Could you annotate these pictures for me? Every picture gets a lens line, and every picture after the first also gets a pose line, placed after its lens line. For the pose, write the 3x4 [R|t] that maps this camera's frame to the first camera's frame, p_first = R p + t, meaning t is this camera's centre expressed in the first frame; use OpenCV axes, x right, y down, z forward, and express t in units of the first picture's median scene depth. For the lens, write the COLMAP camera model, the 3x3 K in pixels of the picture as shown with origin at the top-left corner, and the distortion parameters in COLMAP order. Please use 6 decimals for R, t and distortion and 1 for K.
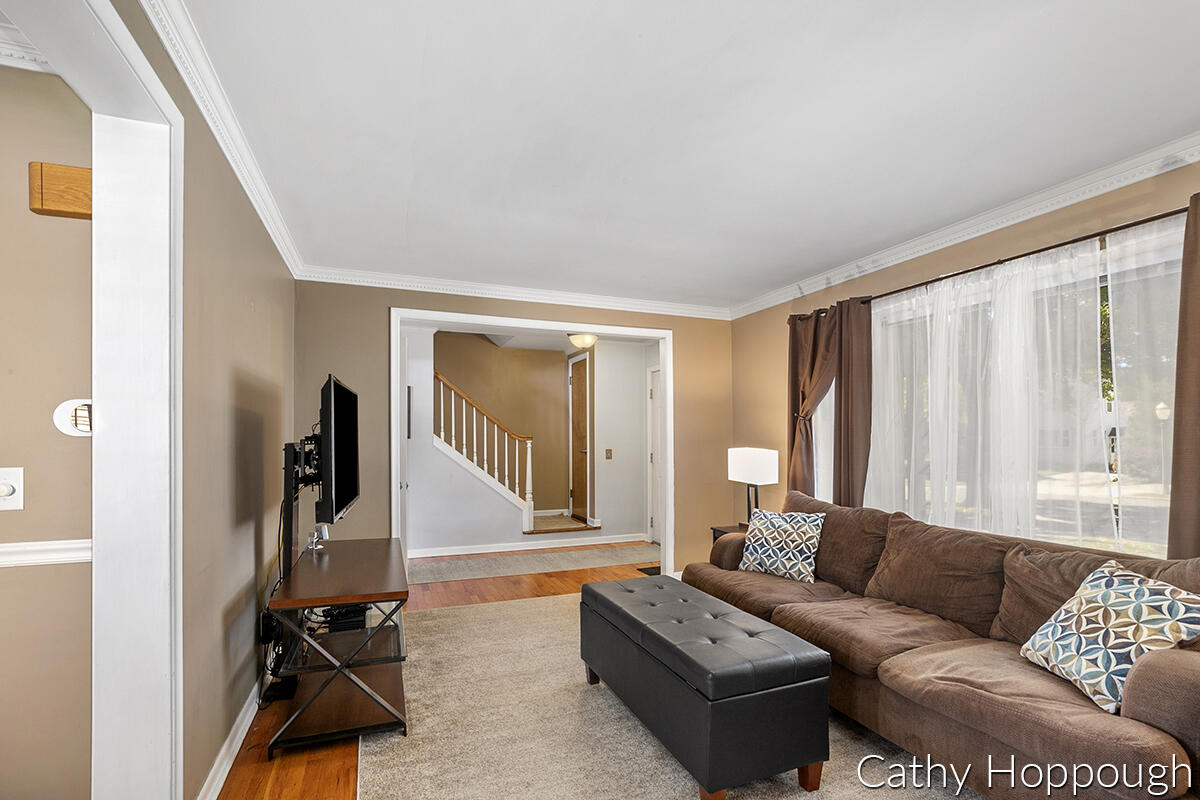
lens RADIAL K [[557.6, 0, 606.7], [0, 557.6, 429.9], [0, 0, 1]] dist [-0.011792, 0.003962]
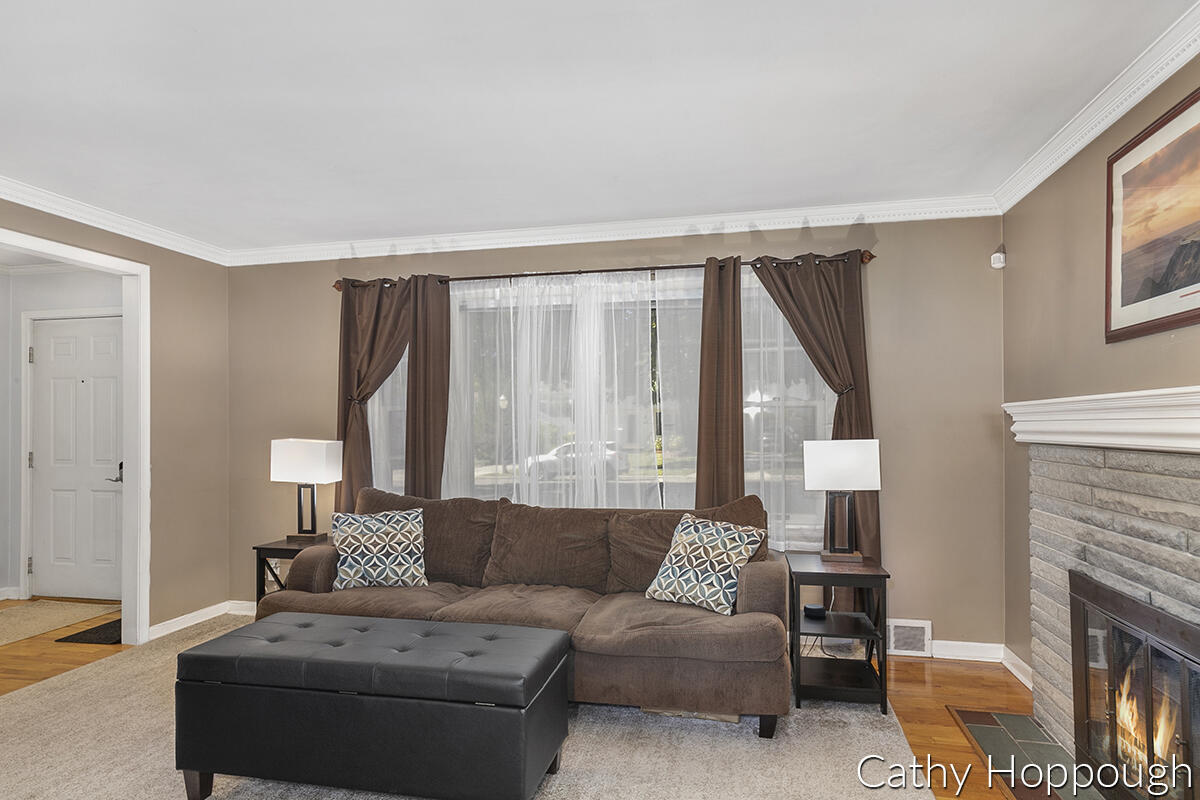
lens RADIAL K [[680.8, 0, 597.1], [0, 680.8, 410.6], [0, 0, 1]] dist [-0.002560, 0.001866]
pose [[0.576157, 0.013580, 0.817226, -0.377284], [-0.006706, 0.999907, -0.011887, 0.002201], [-0.817311, 0.001369, 0.576195, 0.135381]]
